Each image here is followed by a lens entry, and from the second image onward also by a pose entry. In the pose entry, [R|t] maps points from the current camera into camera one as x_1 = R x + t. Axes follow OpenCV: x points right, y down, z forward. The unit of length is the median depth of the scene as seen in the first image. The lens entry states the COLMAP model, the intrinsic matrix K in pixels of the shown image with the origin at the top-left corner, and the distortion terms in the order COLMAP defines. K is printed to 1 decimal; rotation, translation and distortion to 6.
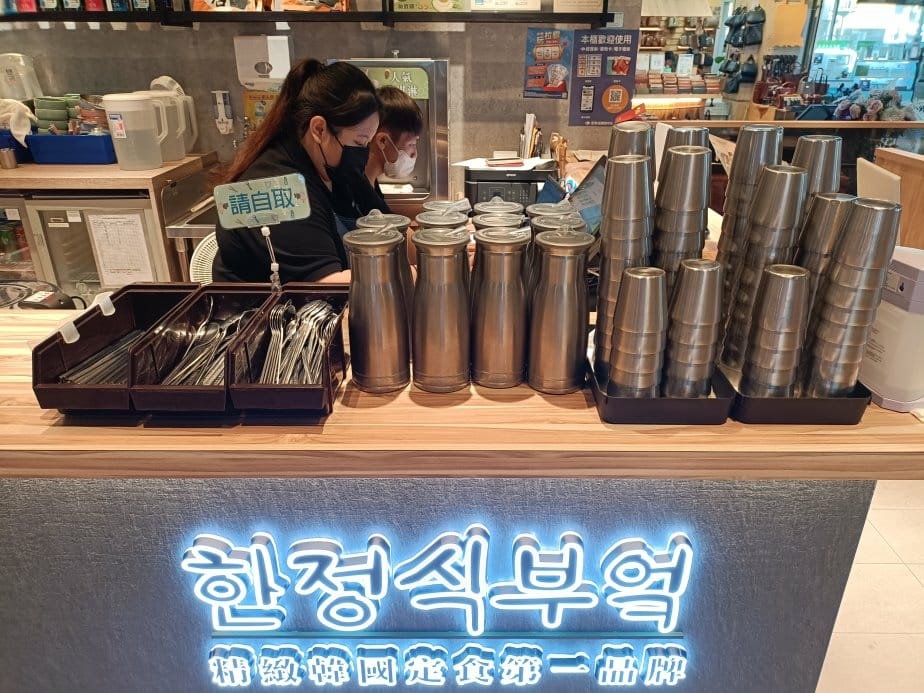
lens RADIAL K [[693.4, 0, 462.0], [0, 693.4, 346.5], [0, 0, 1]] dist [0.056856, -0.077122]
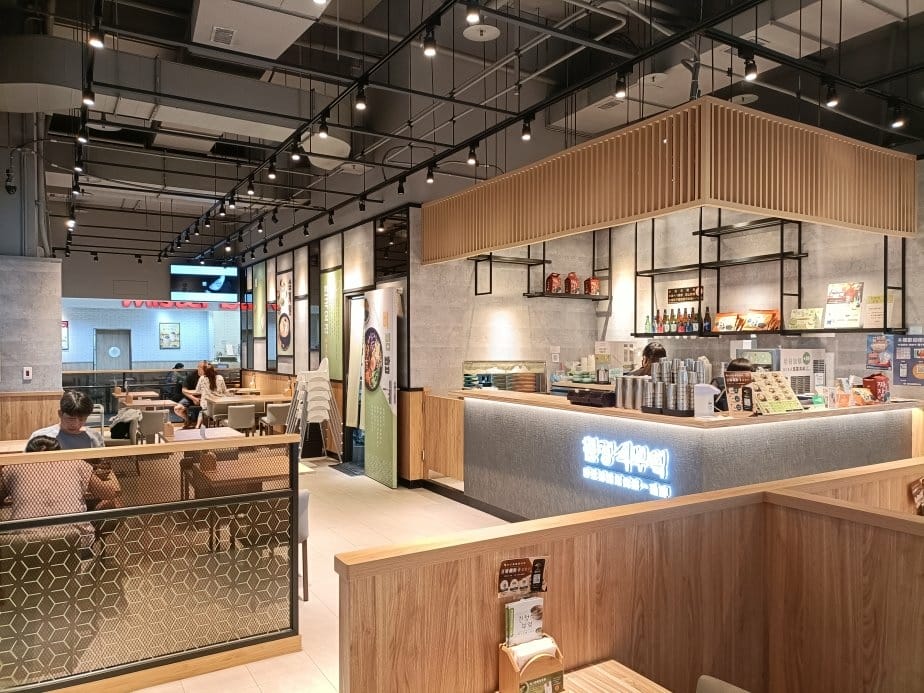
lens RADIAL K [[693.4, 0, 462.0], [0, 693.4, 346.5], [0, 0, 1]] dist [0.056856, -0.077122]
pose [[0.526168, -0.002086, -0.850378, 1.130337], [-0.333790, 0.919235, -0.208786, 0.341754], [0.782133, 0.393704, 0.482976, -0.775126]]
